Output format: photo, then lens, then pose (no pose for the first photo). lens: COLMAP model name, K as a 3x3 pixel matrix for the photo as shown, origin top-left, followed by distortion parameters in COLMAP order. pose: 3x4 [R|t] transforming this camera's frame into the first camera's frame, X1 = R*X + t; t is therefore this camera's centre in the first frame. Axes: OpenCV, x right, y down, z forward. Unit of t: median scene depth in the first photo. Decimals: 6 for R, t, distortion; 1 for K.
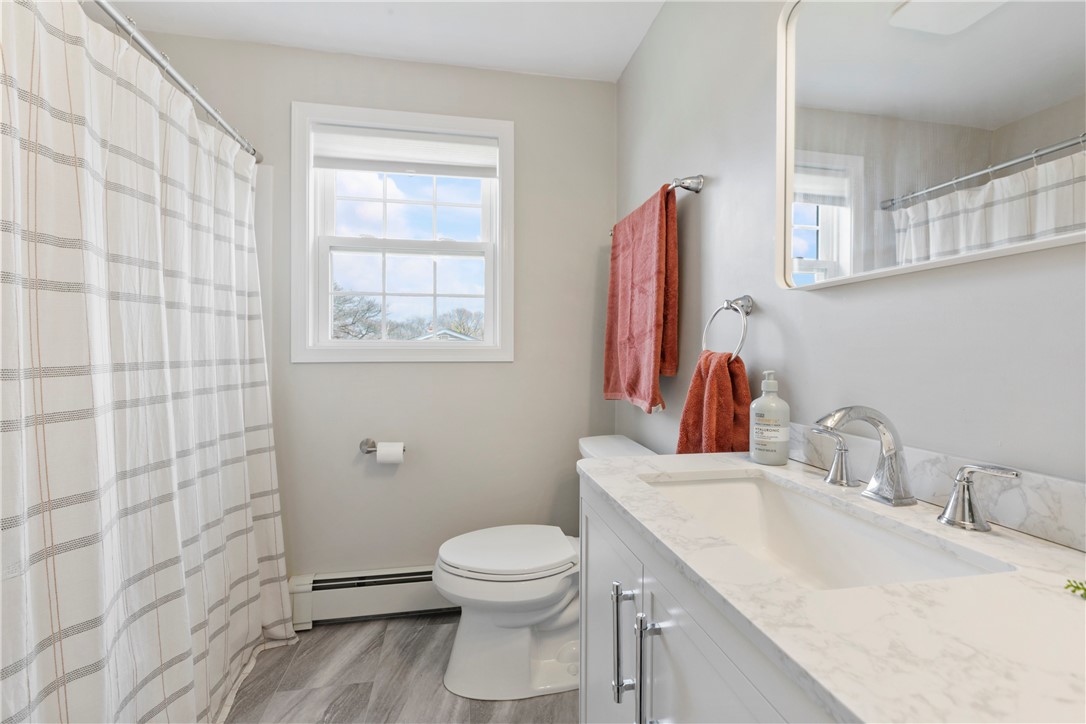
lens RADIAL K [[488.3, 0, 542.5], [0, 488.3, 365.2], [0, 0, 1]] dist [0.005139, -0.000478]
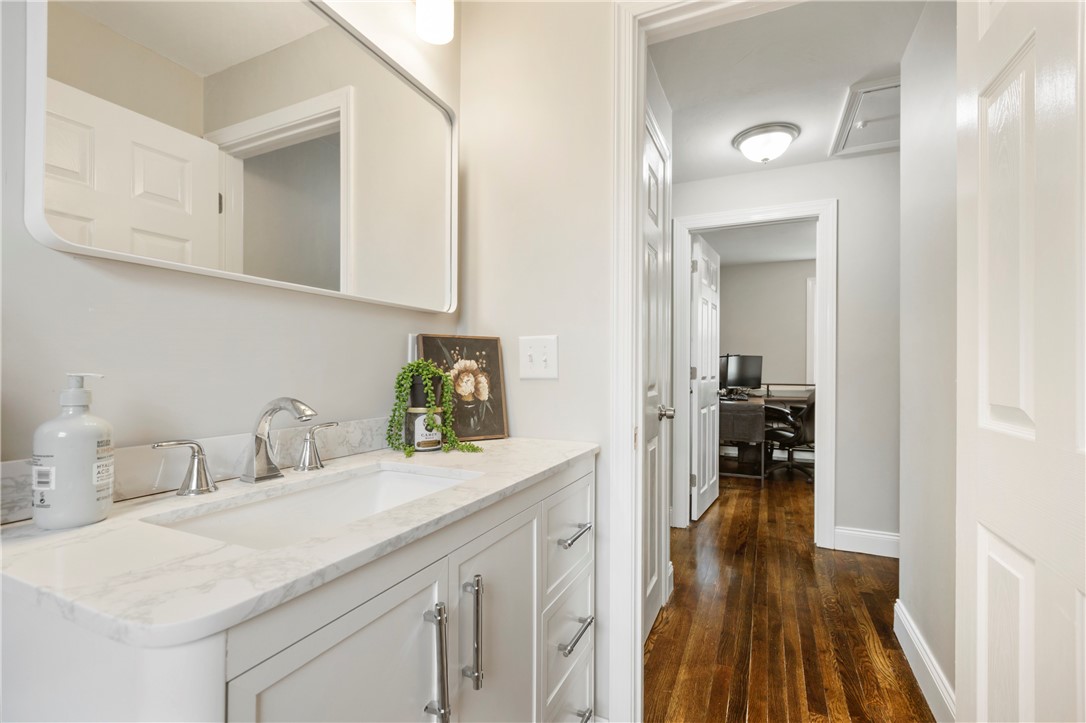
lens RADIAL K [[488.3, 0, 540.9], [0, 488.3, 365.1], [0, 0, 1]] dist [0.005139, -0.000478]
pose [[-0.811440, 0.000271, 0.584435, -0.568112], [0.010754, 0.999838, 0.014467, -0.002200], [-0.584336, 0.018024, -0.811311, 1.779059]]
